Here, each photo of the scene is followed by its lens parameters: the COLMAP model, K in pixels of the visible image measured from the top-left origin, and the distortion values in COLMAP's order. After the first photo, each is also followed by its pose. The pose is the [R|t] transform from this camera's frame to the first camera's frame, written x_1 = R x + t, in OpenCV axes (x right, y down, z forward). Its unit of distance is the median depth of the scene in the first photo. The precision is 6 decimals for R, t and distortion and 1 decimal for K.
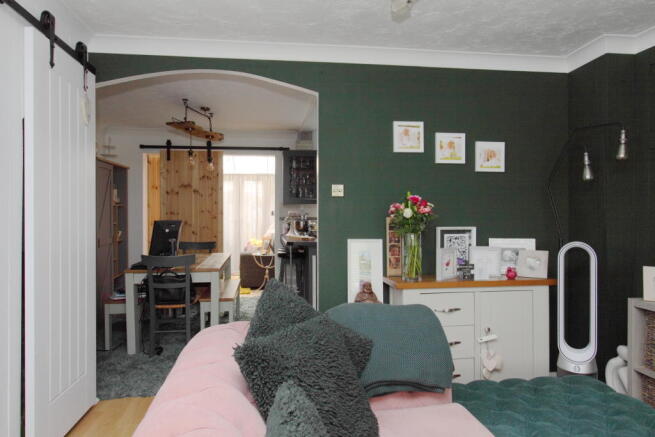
lens RADIAL K [[452.8, 0, 327.7], [0, 452.8, 215.5], [0, 0, 1]] dist [0.007168, 0.000499]
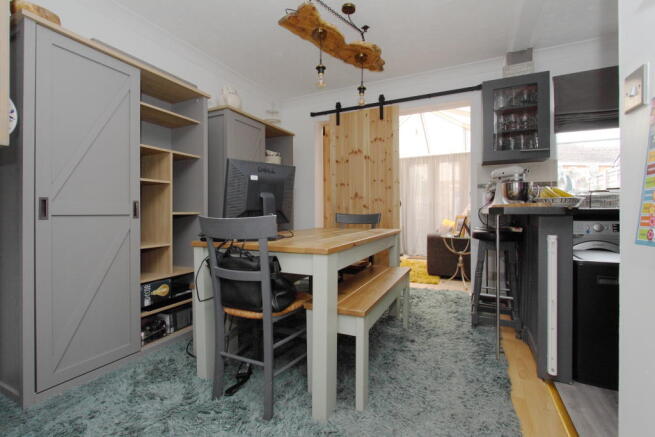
lens RADIAL K [[306.9, 0, 317.3], [0, 306.9, 210.4], [0, 0, 1]] dist [-0.018781, -0.000938]
pose [[0.824208, -0.007514, -0.566237, -0.043487], [0.000319, 0.999918, -0.012803, 0.053267], [0.566287, 0.010372, 0.824143, 0.475531]]
